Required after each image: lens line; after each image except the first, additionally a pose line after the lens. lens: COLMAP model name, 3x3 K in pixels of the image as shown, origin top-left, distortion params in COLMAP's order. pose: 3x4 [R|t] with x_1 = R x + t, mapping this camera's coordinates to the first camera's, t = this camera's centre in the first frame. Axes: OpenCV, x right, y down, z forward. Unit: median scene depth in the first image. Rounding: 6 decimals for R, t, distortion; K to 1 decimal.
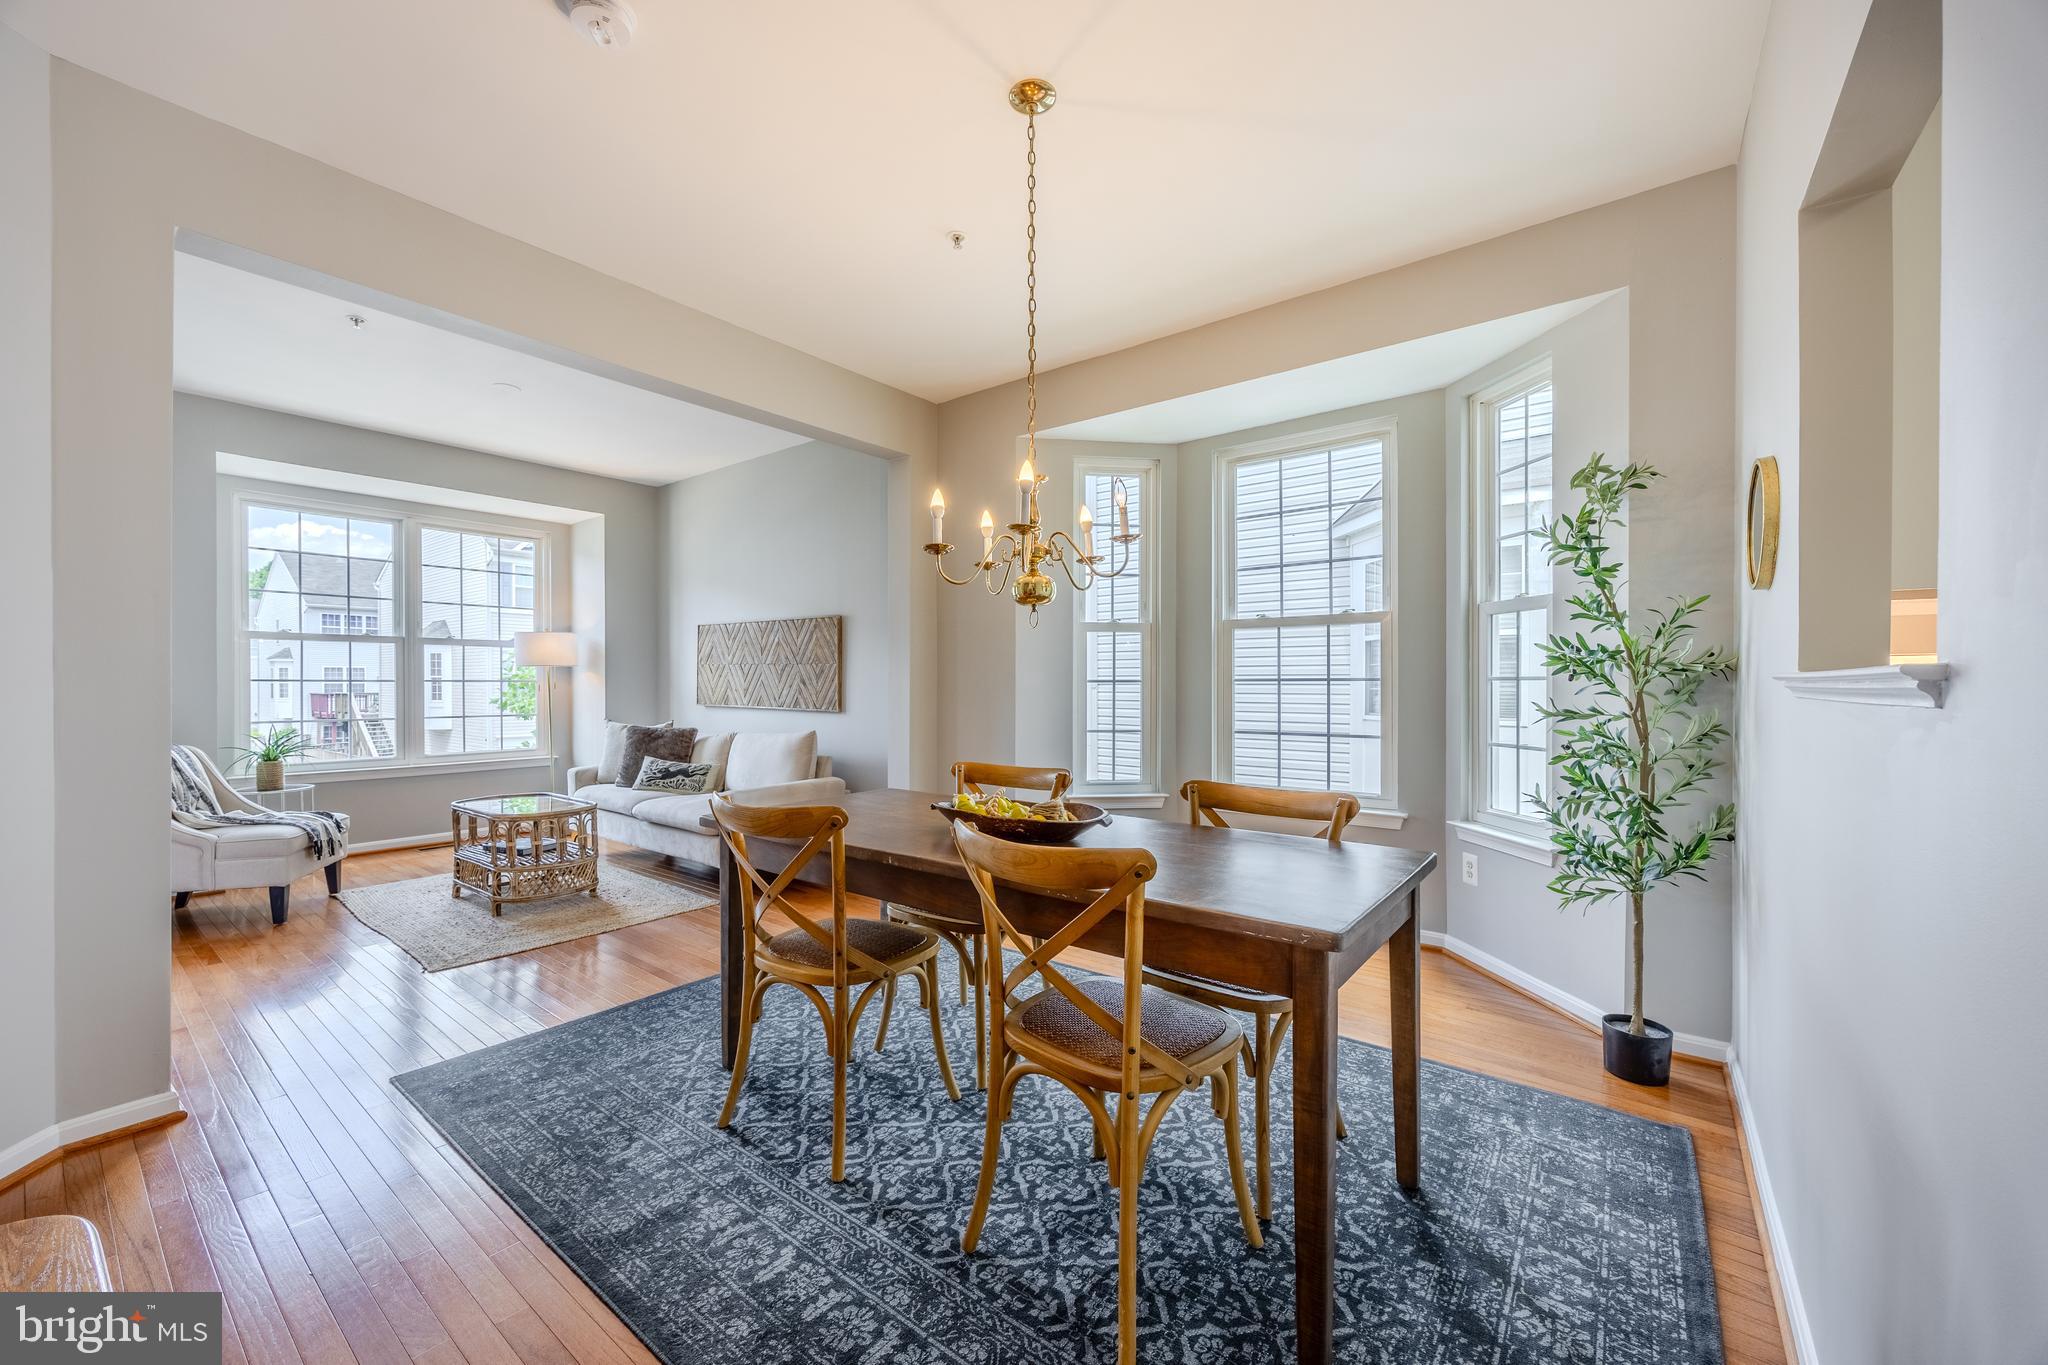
lens RADIAL K [[784.4, 0, 1023.5], [0, 784.4, 687.3], [0, 0, 1]] dist [0.001187, 0.000020]
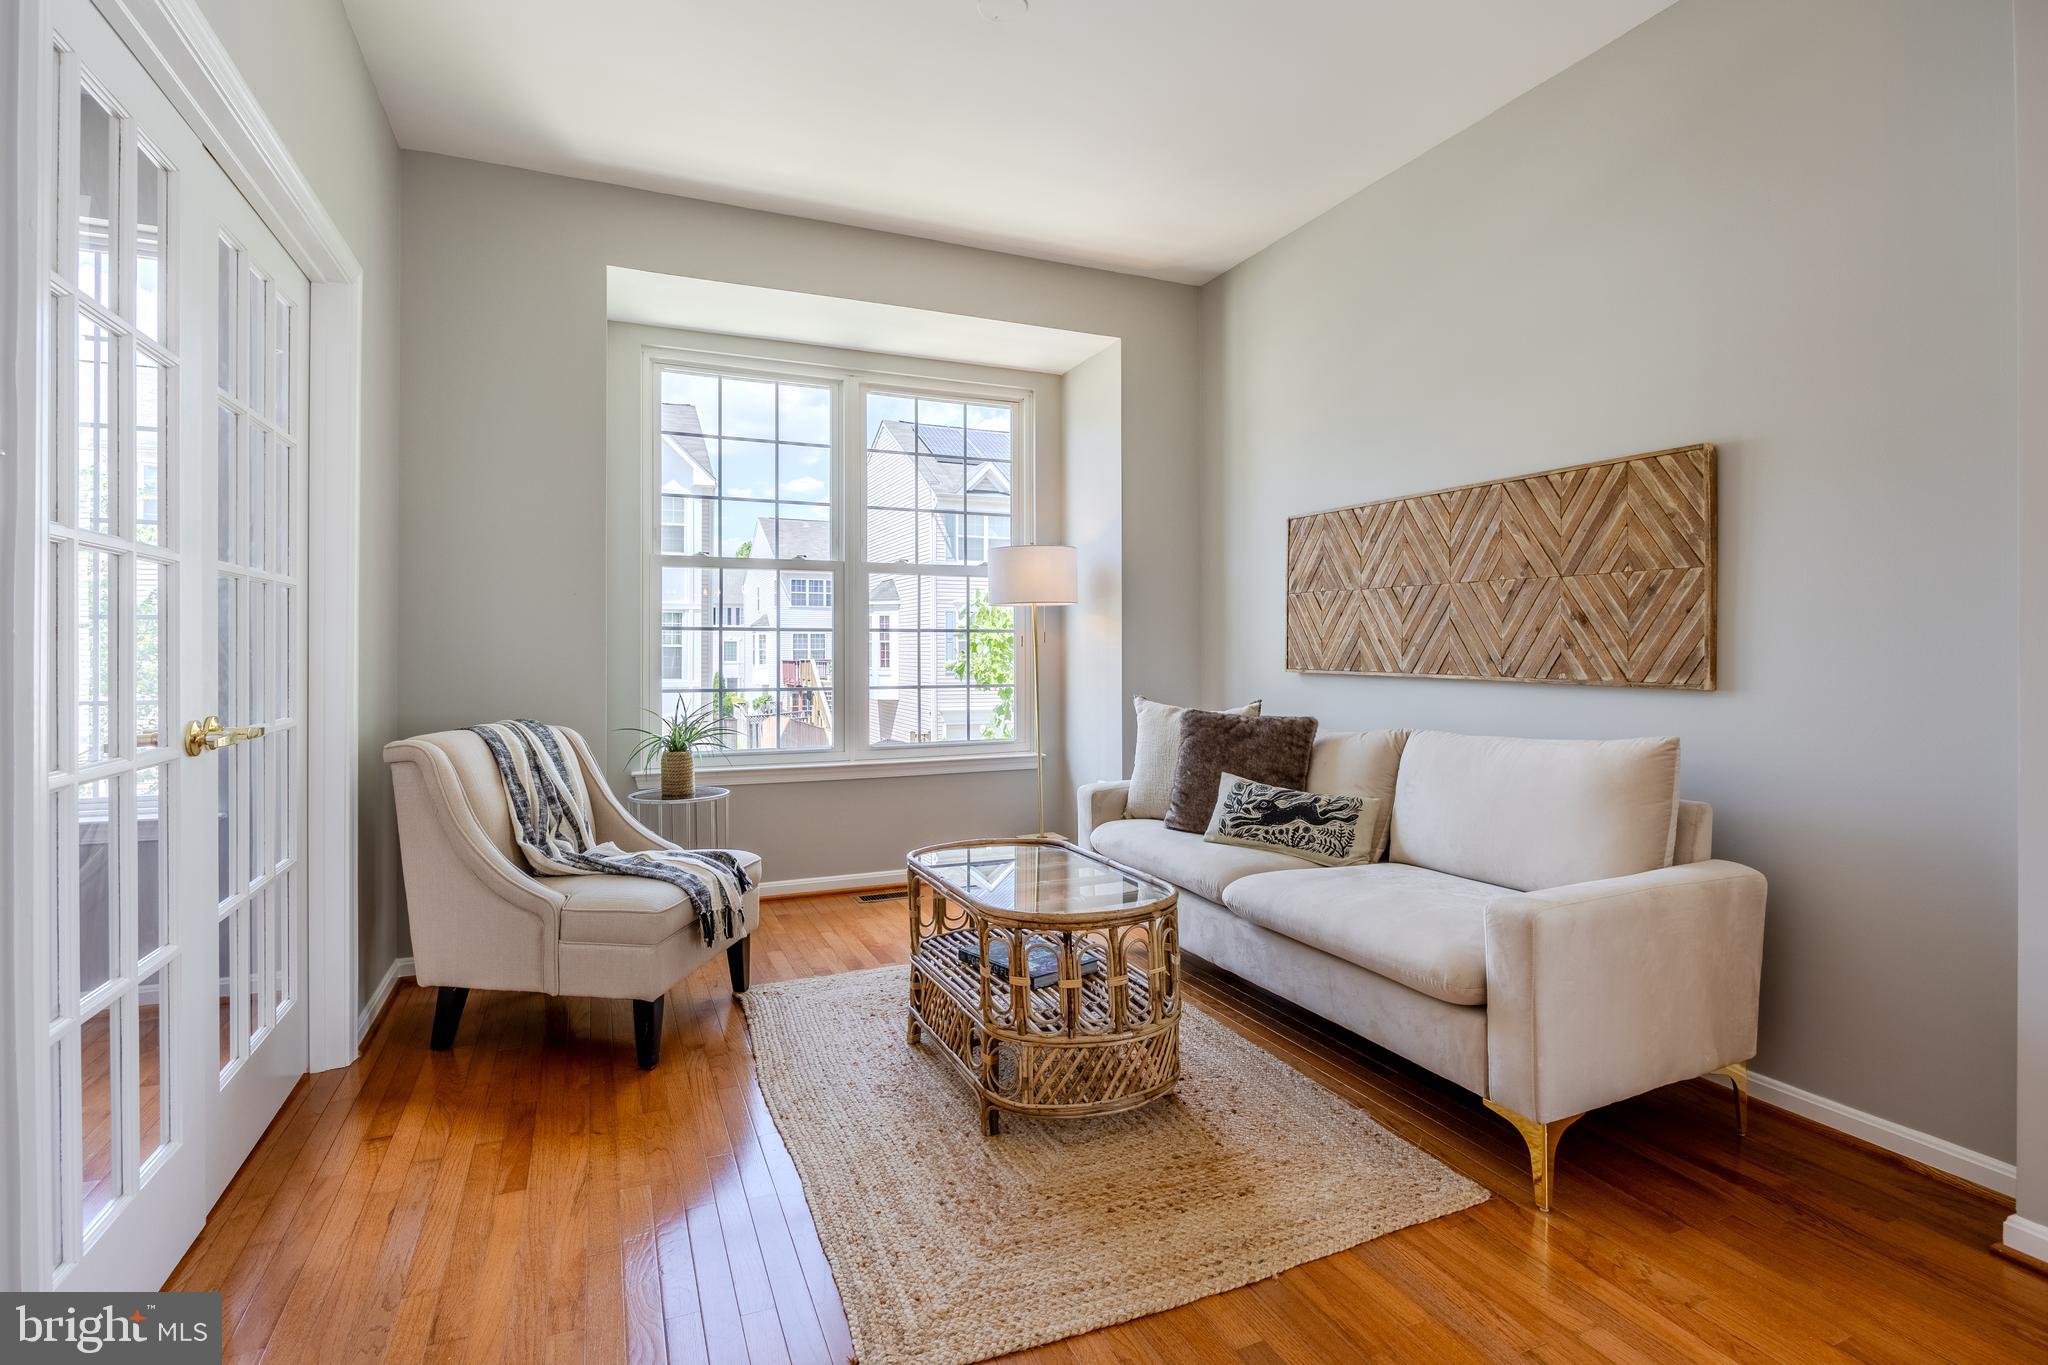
lens RADIAL K [[976.8, 0, 1030.0], [0, 976.8, 648.6], [0, 0, 1]] dist [-0.014632, 0.000209]
pose [[0.879379, -0.003712, -0.476109, -0.299518], [0.000736, 0.999979, -0.006436, 0.013415], [0.476123, 0.005309, 0.879363, 0.403825]]
